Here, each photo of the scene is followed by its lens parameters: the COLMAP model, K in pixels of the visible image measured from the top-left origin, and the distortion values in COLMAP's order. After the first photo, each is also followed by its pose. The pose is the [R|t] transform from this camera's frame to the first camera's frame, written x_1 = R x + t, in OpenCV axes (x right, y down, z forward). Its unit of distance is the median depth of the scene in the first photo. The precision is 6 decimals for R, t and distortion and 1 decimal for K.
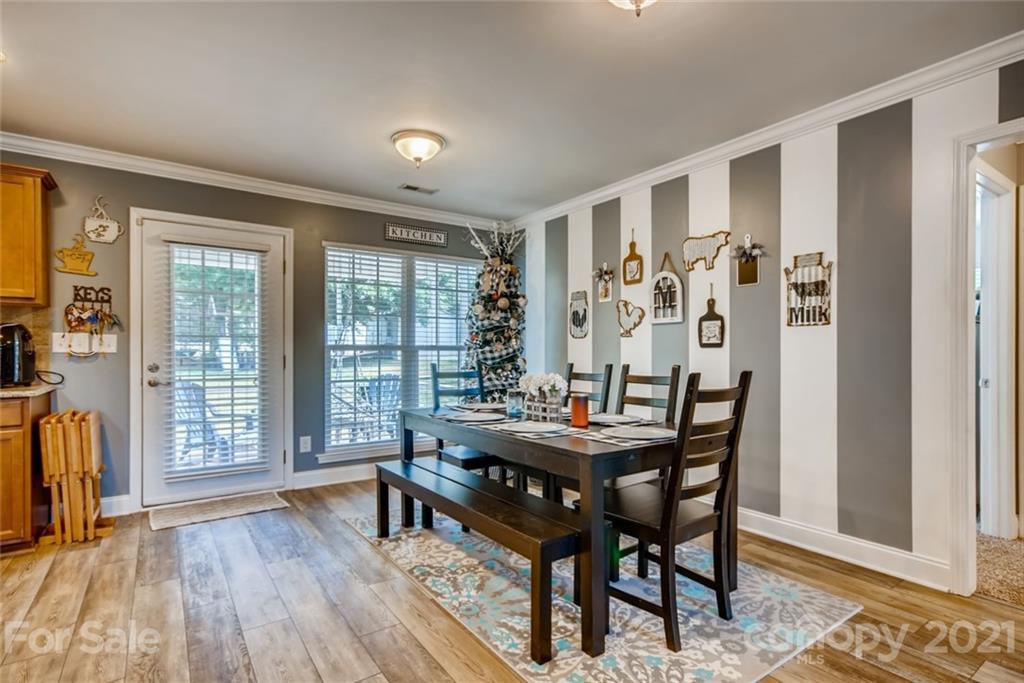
lens RADIAL K [[505.5, 0, 507.4], [0, 505.5, 350.9], [0, 0, 1]] dist [-0.000168, 0.011163]
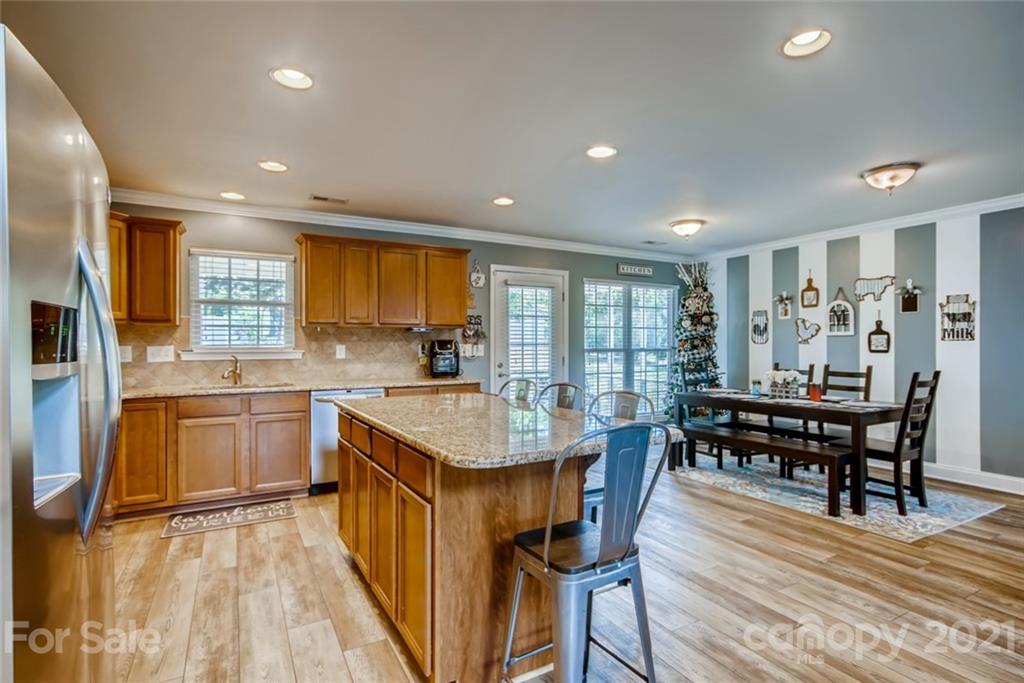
lens RADIAL K [[505.5, 0, 505.8], [0, 505.5, 343.3], [0, 0, 1]] dist [-0.000168, 0.011163]
pose [[0.996261, -0.001080, -0.086383, -0.529373], [0.001330, 0.999995, 0.002831, -0.037870], [0.086380, -0.002936, 0.996258, -0.552670]]
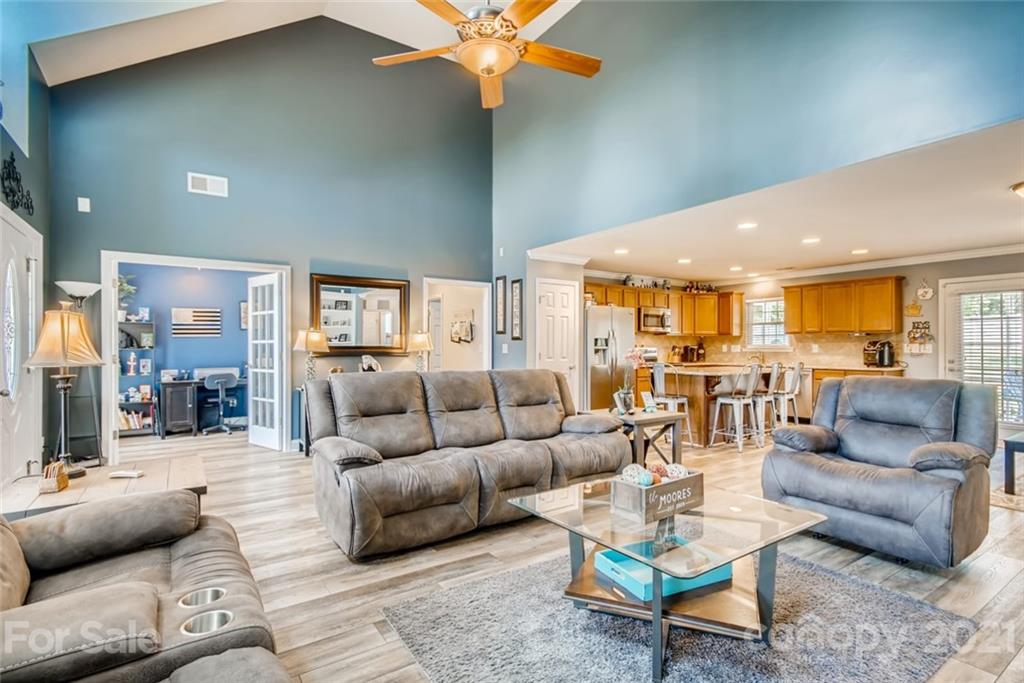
lens RADIAL K [[505.5, 0, 519.3], [0, 505.5, 345.1], [0, 0, 1]] dist [-0.000168, 0.011163]
pose [[-0.001211, 0.004641, -0.999988, 1.179555], [0.009000, 0.999949, 0.004630, -0.049693], [0.999959, -0.008994, -0.001252, -0.603522]]
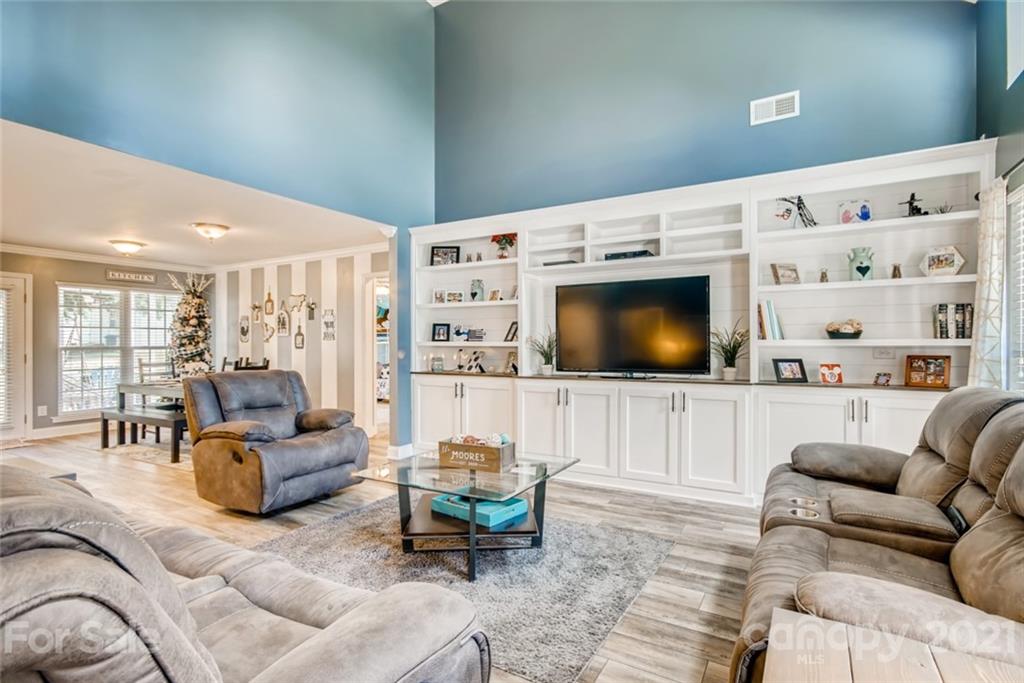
lens RADIAL K [[505.5, 0, 512.0], [0, 505.5, 341.4], [0, 0, 1]] dist [-0.000168, 0.011163]
pose [[0.908182, -0.001780, 0.418572, 0.301757], [0.000408, 0.999994, 0.003366, -0.040703], [-0.418575, -0.002887, 0.908178, -1.202465]]
